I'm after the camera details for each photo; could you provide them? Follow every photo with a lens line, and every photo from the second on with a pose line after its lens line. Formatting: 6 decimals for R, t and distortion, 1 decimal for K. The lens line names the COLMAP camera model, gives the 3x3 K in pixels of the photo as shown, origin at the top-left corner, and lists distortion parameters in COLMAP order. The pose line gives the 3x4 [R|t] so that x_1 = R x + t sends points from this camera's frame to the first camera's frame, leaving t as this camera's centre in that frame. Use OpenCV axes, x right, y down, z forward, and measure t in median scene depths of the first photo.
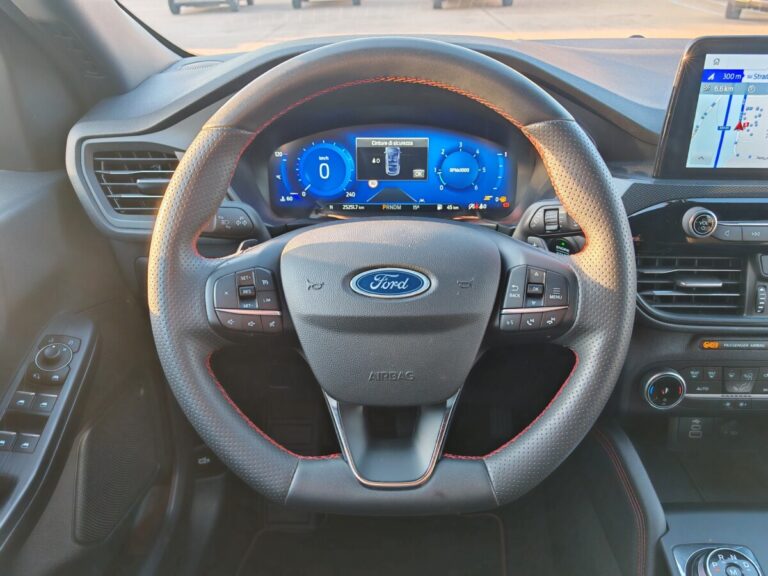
lens RADIAL K [[625.7, 0, 384.0], [0, 625.7, 288.0], [0, 0, 1]] dist [-0.007693, 0.007209]
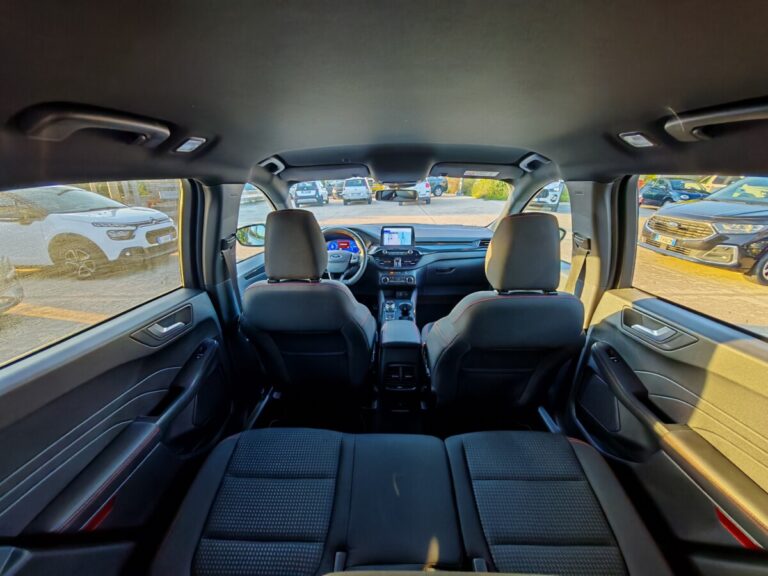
lens RADIAL K [[304.4, 0, 384.0], [0, 304.4, 288.0], [0, 0, 1]] dist [0.000314, 0.000002]
pose [[0.999784, -0.000144, -0.020768, 0.550450], [-0.002754, 0.990225, -0.139455, 0.729635], [0.020585, 0.139482, 0.990011, -2.188449]]
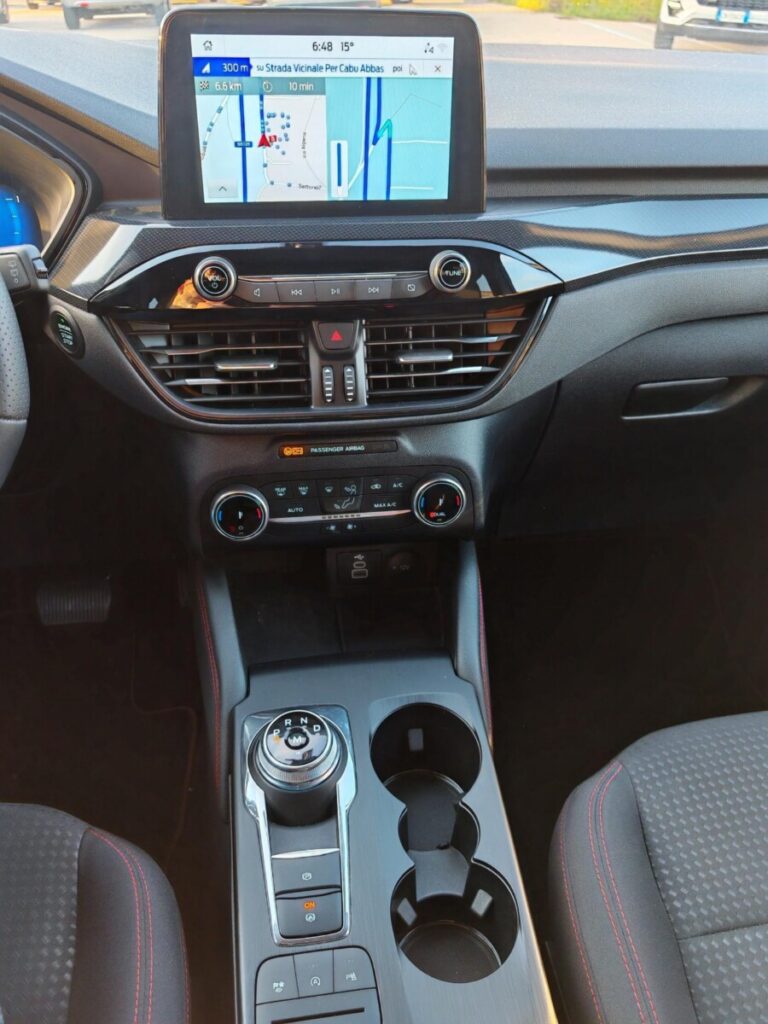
lens RADIAL K [[828.5, 0, 384.0], [0, 828.5, 512.0], [0, 0, 1]] dist [0.005768, -0.050431]
pose [[0.988326, -0.069487, 0.135586, 0.533840], [0.055111, 0.992726, 0.107044, 0.069295], [-0.142038, -0.098322, 0.984966, -0.001950]]
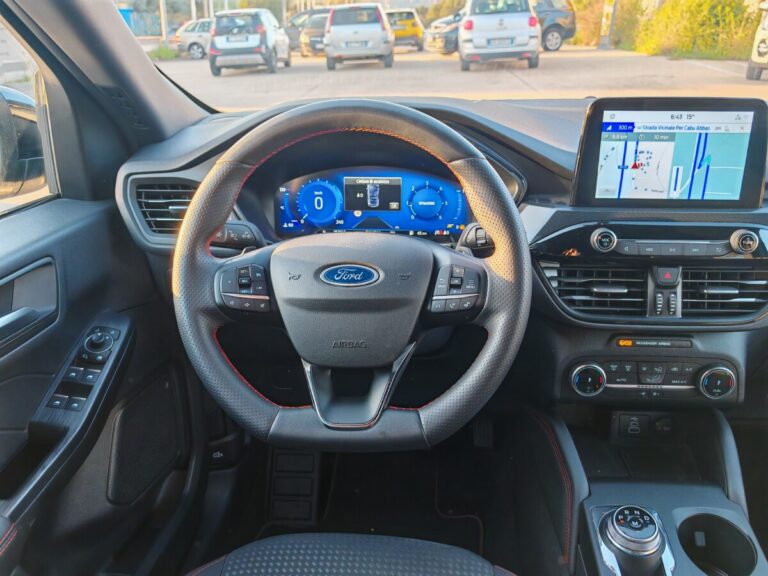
lens RADIAL K [[626.9, 0, 393.0], [0, 626.9, 296.0], [0, 0, 1]] dist [0.043698, -0.086594]
pose [[0.999200, 0.011877, -0.038186, 0.123901], [-0.014731, 0.997049, -0.075335, 0.108299], [0.037178, 0.075837, 0.996427, -0.276726]]
